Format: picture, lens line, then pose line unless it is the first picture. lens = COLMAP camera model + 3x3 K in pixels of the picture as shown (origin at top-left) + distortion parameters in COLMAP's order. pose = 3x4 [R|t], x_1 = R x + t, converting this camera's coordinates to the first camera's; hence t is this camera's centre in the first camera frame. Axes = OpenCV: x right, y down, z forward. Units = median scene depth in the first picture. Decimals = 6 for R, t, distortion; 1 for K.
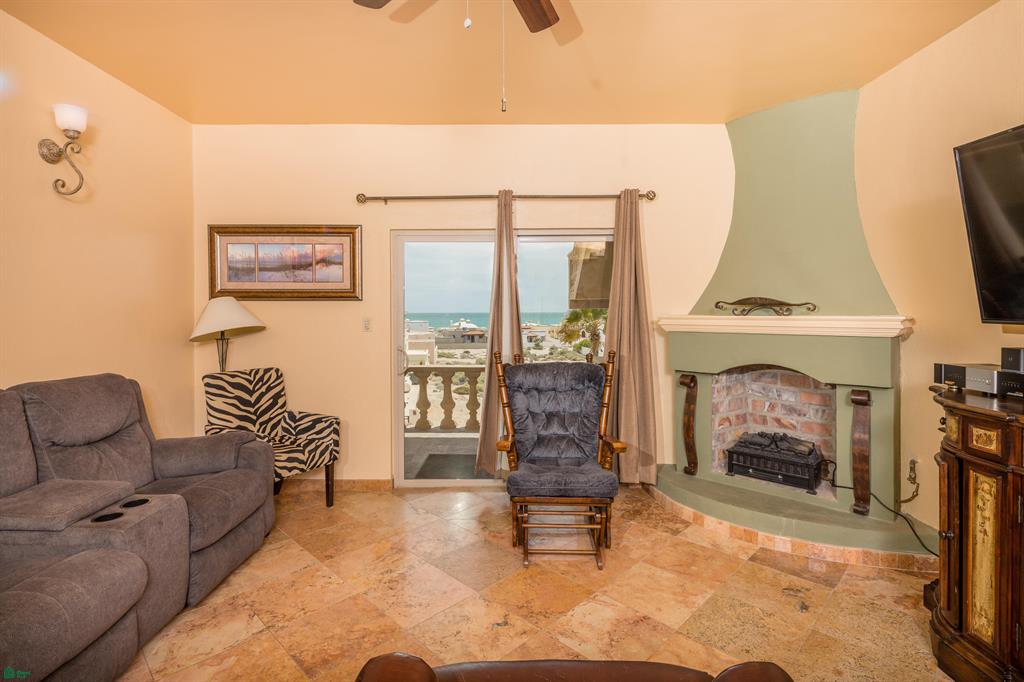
lens RADIAL K [[505.6, 0, 513.7], [0, 505.6, 343.6], [0, 0, 1]] dist [0.004789, 0.000483]
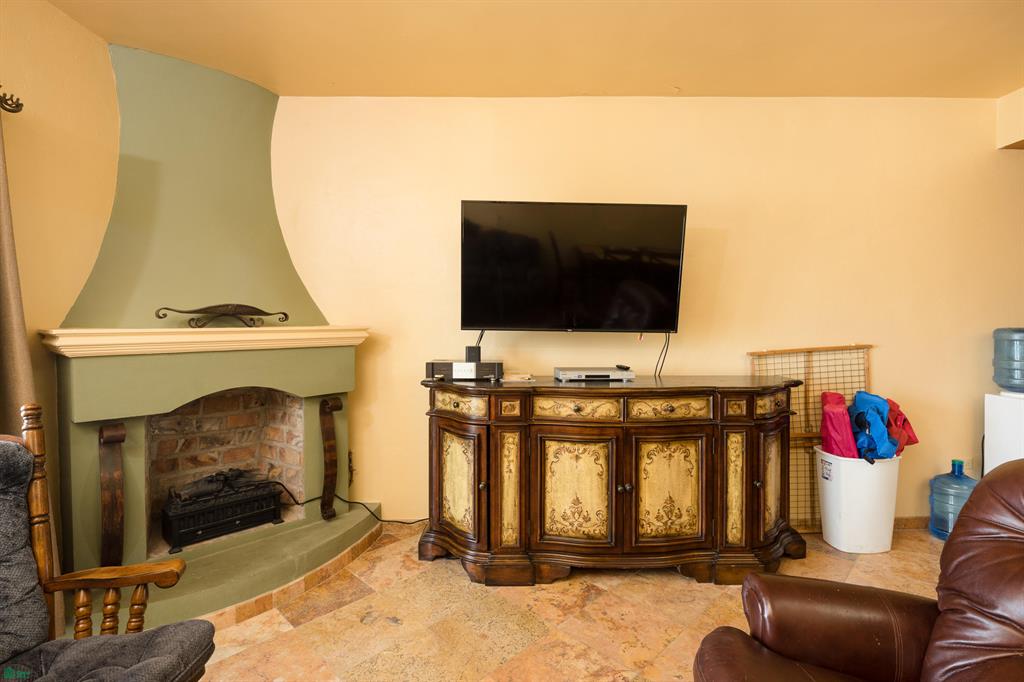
lens RADIAL K [[505.6, 0, 512.5], [0, 505.6, 332.4], [0, 0, 1]] dist [0.004789, 0.000483]
pose [[0.001338, -0.025970, 0.999662, -0.428652], [0.065811, 0.997498, 0.025826, -0.054643], [-0.997831, 0.065754, 0.003044, 0.780691]]
